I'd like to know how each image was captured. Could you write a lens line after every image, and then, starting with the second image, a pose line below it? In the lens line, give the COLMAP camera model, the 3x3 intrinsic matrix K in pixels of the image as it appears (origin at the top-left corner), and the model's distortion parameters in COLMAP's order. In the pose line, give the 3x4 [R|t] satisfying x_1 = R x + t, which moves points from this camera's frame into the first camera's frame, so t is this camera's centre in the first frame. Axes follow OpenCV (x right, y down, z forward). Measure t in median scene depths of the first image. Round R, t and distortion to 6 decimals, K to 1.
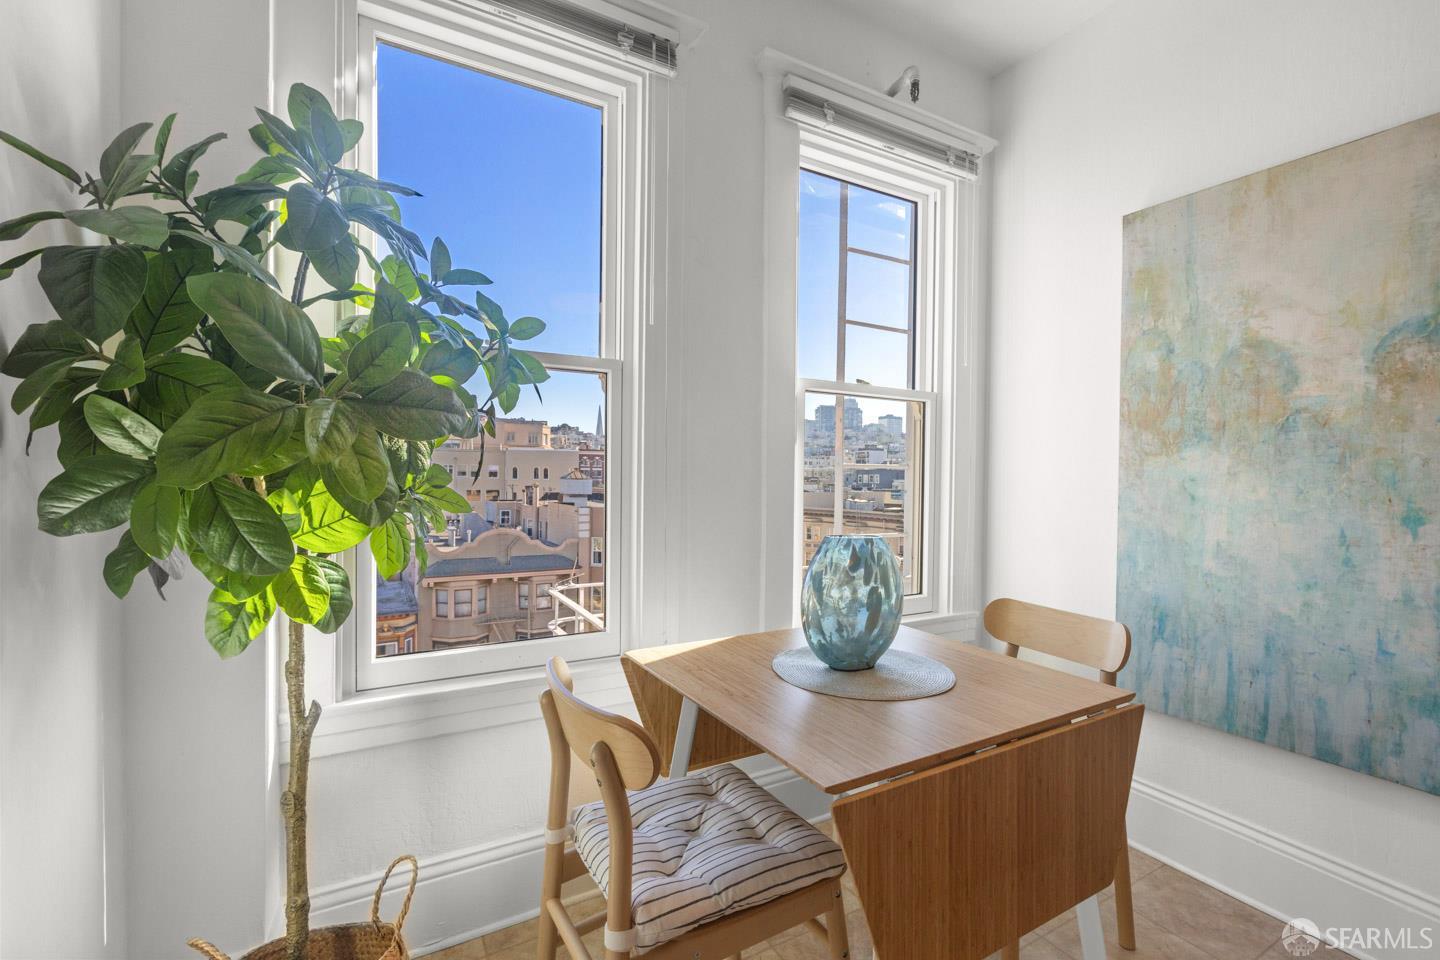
lens RADIAL K [[639.4, 0, 728.3], [0, 639.4, 481.7], [0, 0, 1]] dist [-0.000142, -0.000434]
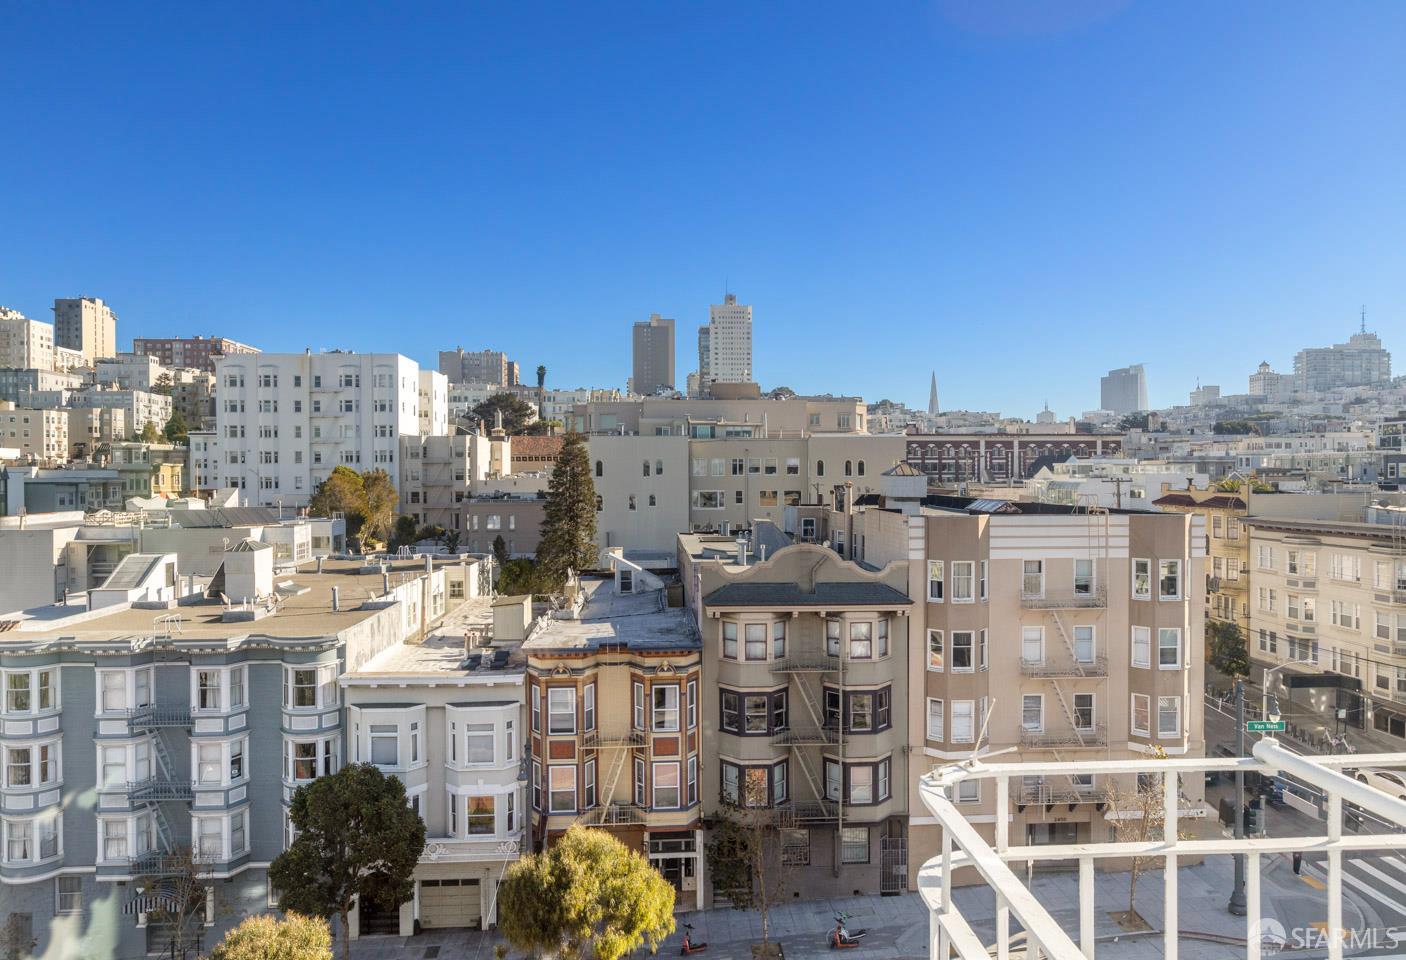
lens RADIAL K [[883.4, 0, 696.4], [0, 883.4, 480.7], [0, 0, 1]] dist [-0.005944, -0.001856]
pose [[0.895391, -0.007185, -0.445223, -0.272790], [0.008086, 0.999967, 0.000124, -0.010478], [0.445208, -0.003711, 0.895420, 0.793104]]
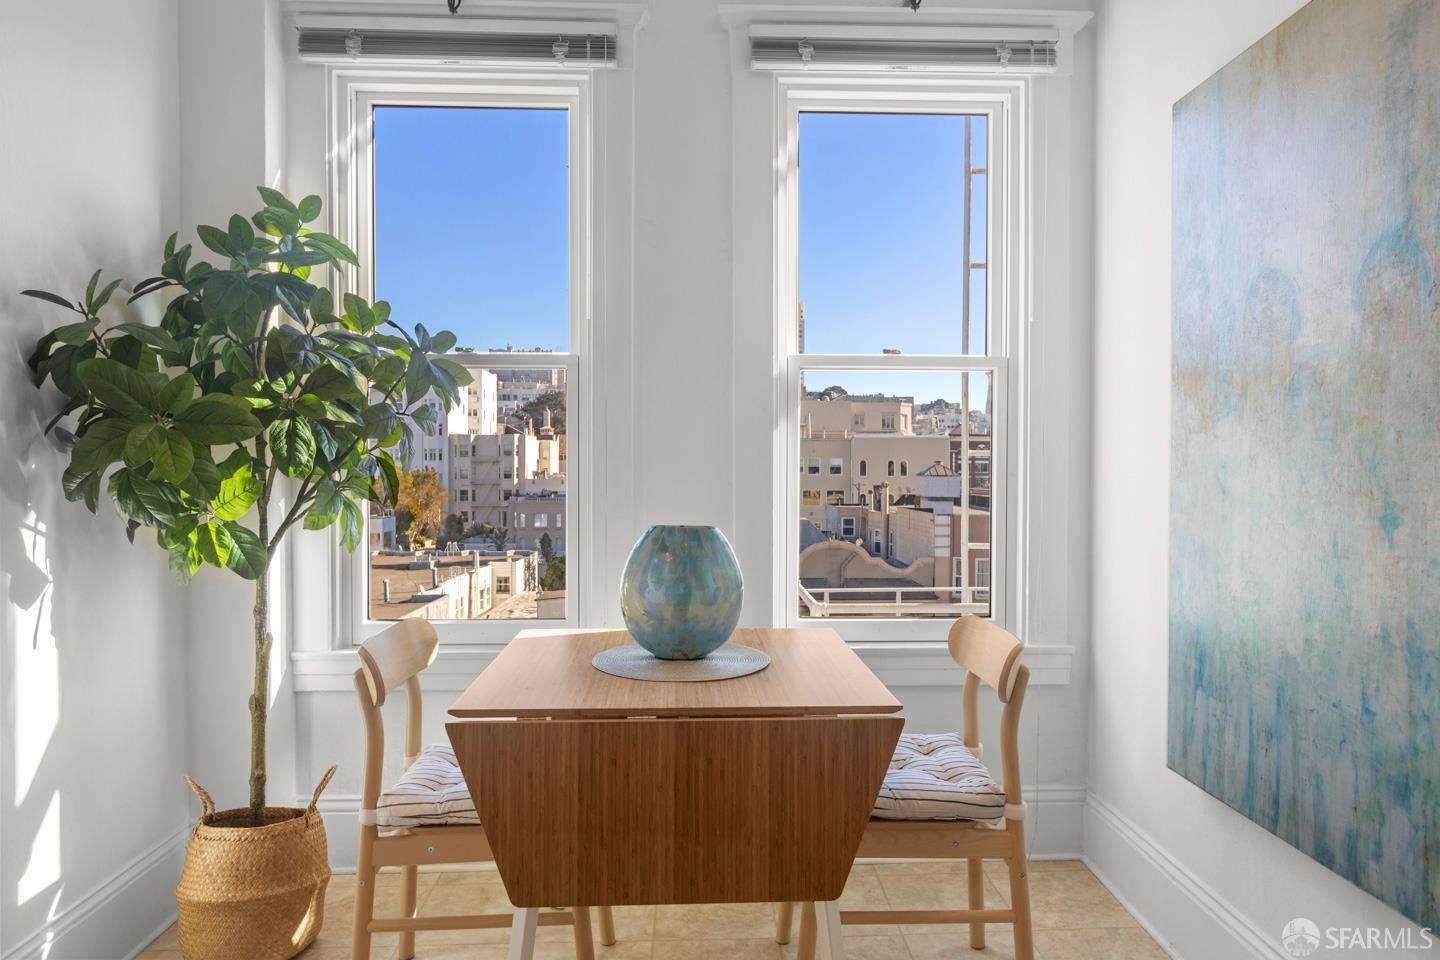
lens RADIAL K [[896.7, 0, 725.5], [0, 896.7, 478.5], [0, 0, 1]] dist [-0.001450, -0.001040]
pose [[0.883901, -0.003792, -0.467659, 0.715237], [0.003152, 0.999993, -0.002150, 0.011918], [0.467664, 0.000427, 0.883906, -0.154775]]
